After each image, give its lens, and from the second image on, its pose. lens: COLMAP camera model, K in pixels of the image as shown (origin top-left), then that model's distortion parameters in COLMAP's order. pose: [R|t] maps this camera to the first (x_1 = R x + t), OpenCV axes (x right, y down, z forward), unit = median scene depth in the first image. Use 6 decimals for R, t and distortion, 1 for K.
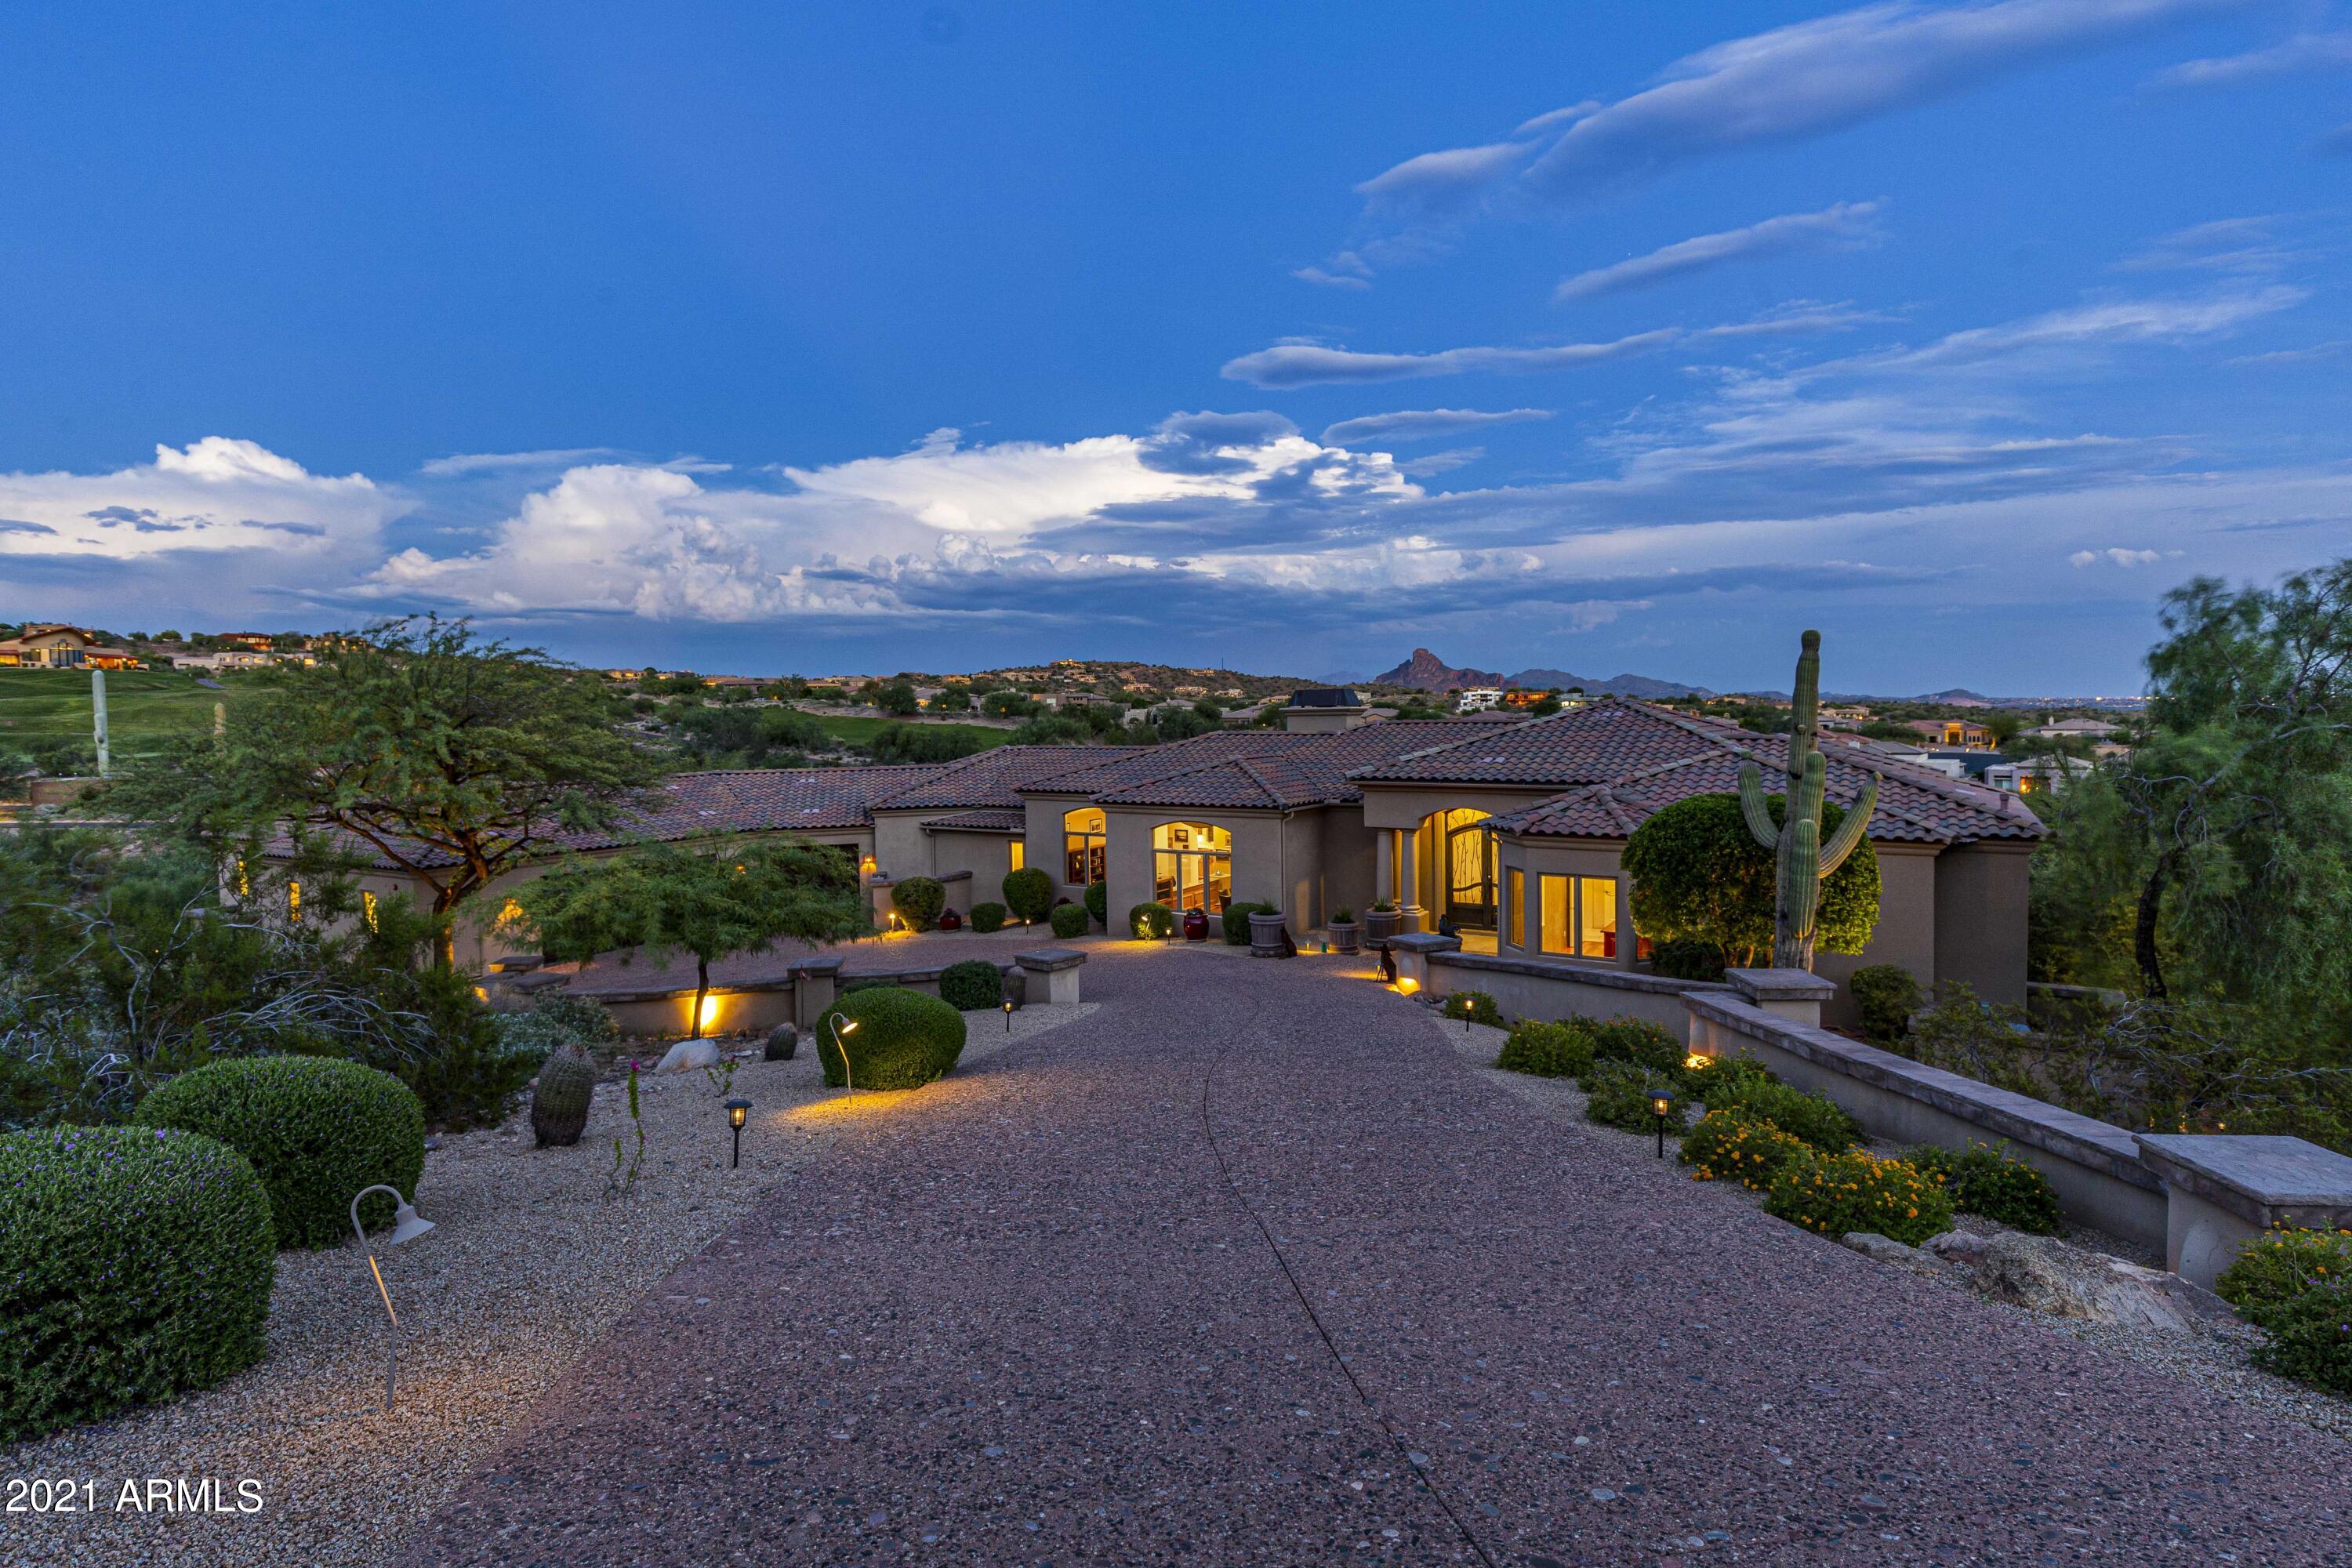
lens RADIAL K [[1223.6, 0, 1178.2], [0, 1223.6, 766.6], [0, 0, 1]] dist [-0.000303, 0.000050]
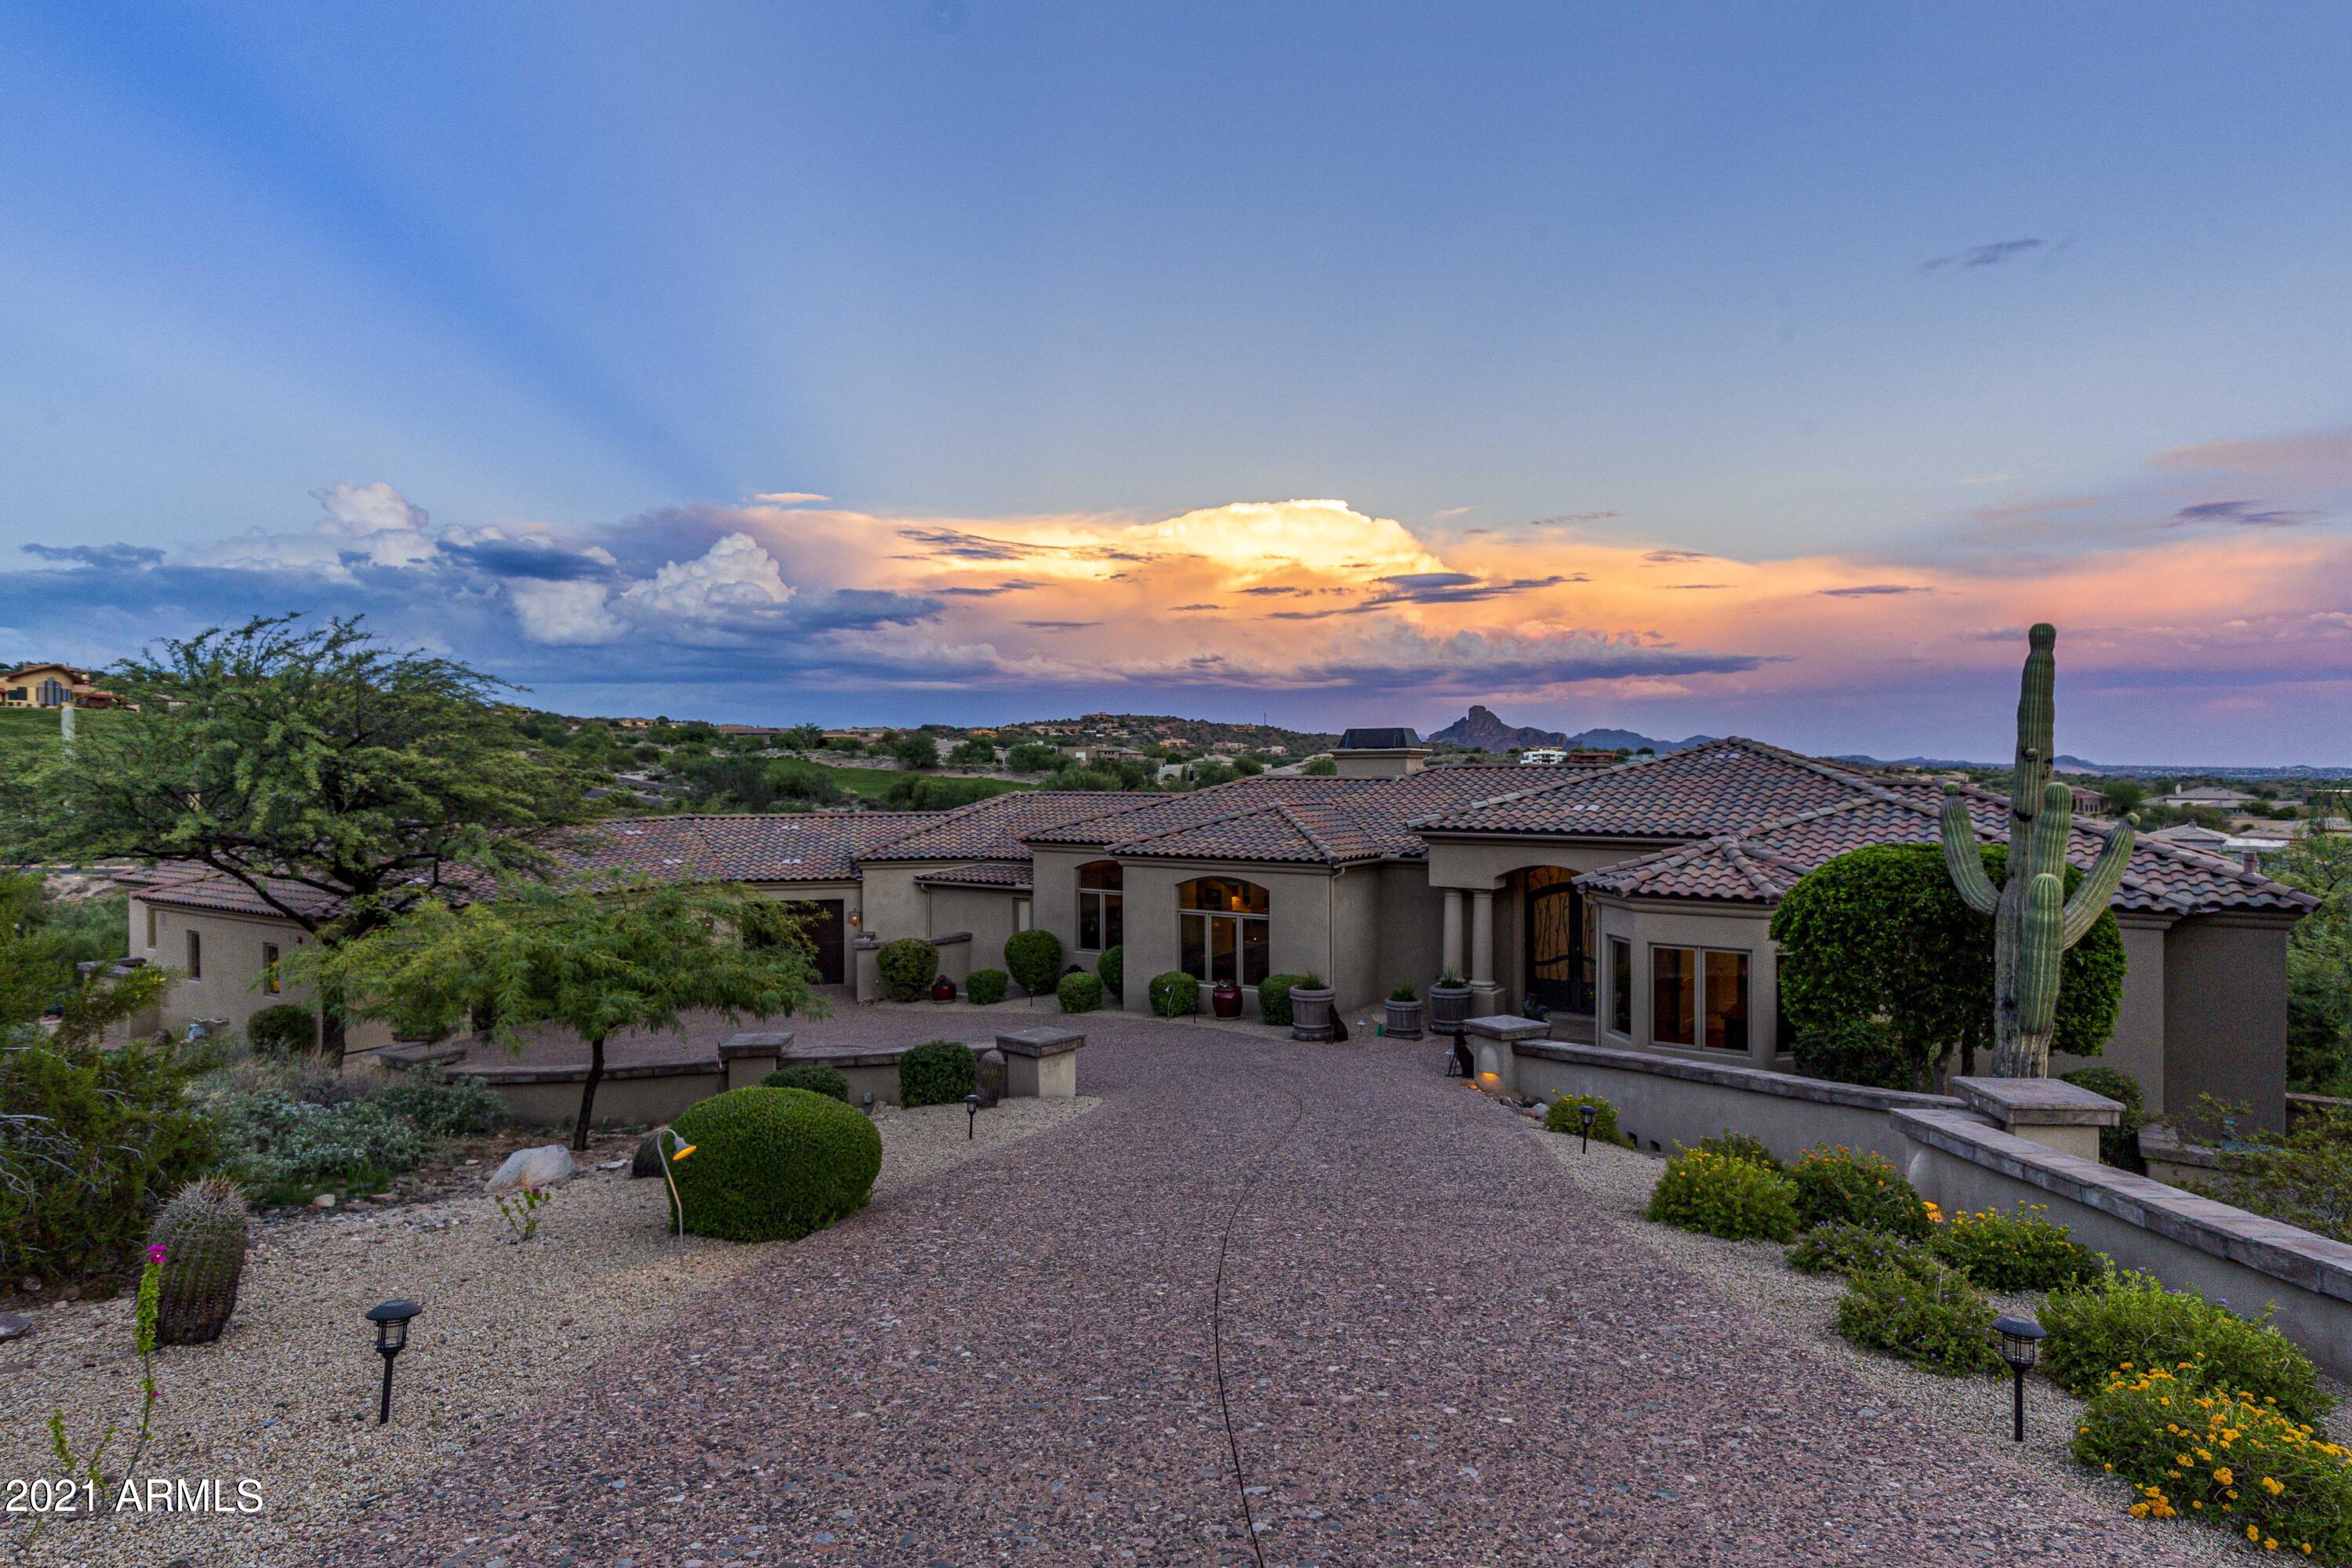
lens RADIAL K [[1303.1, 0, 1176.0], [0, 1303.1, 784.0], [0, 0, 1]] dist [0.000607, -0.000130]
pose [[0.999431, 0.012345, -0.031399, 0.006253], [-0.013398, 0.999347, -0.033555, 0.012406], [0.030964, 0.033956, 0.998944, 0.107914]]
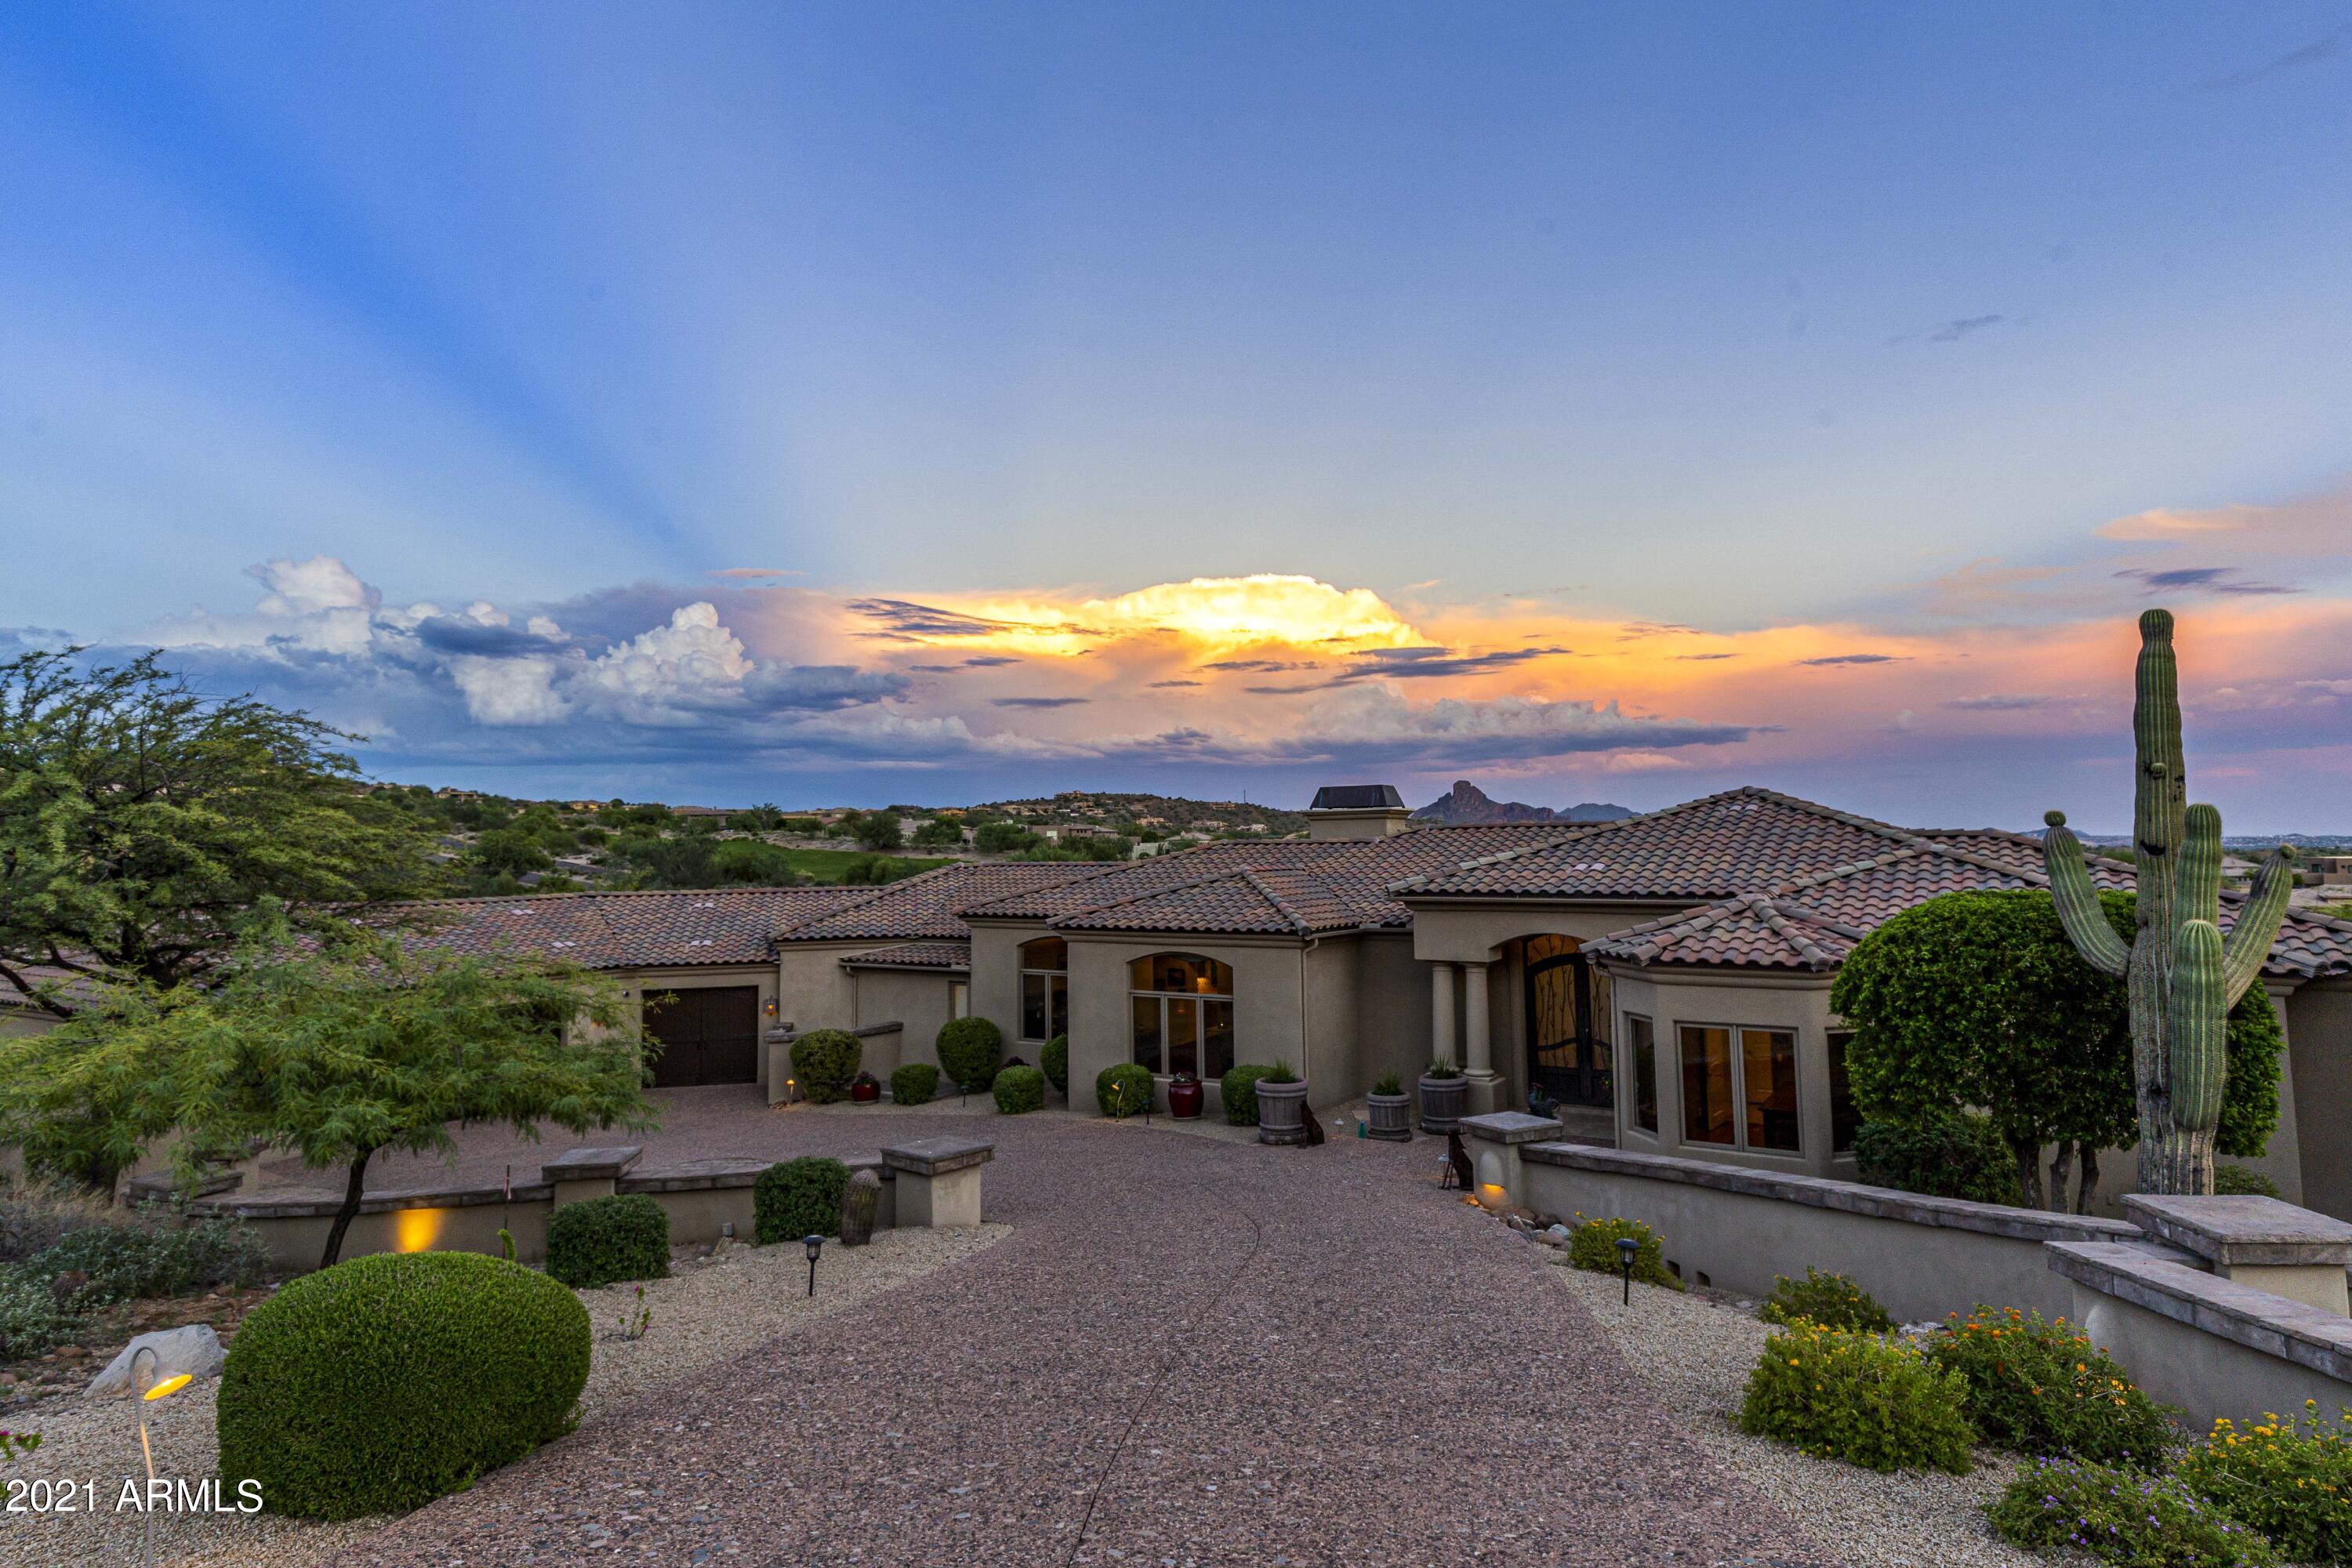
lens RADIAL K [[1343.5, 0, 1185.3], [0, 1343.5, 722.5], [0, 0, 1]] dist [-0.000154, 0.000142]
pose [[0.999966, 0.001060, -0.008129, 0.022884], [-0.002177, 0.990341, -0.138638, 0.022141], [0.007903, 0.138651, 0.990310, 0.198119]]
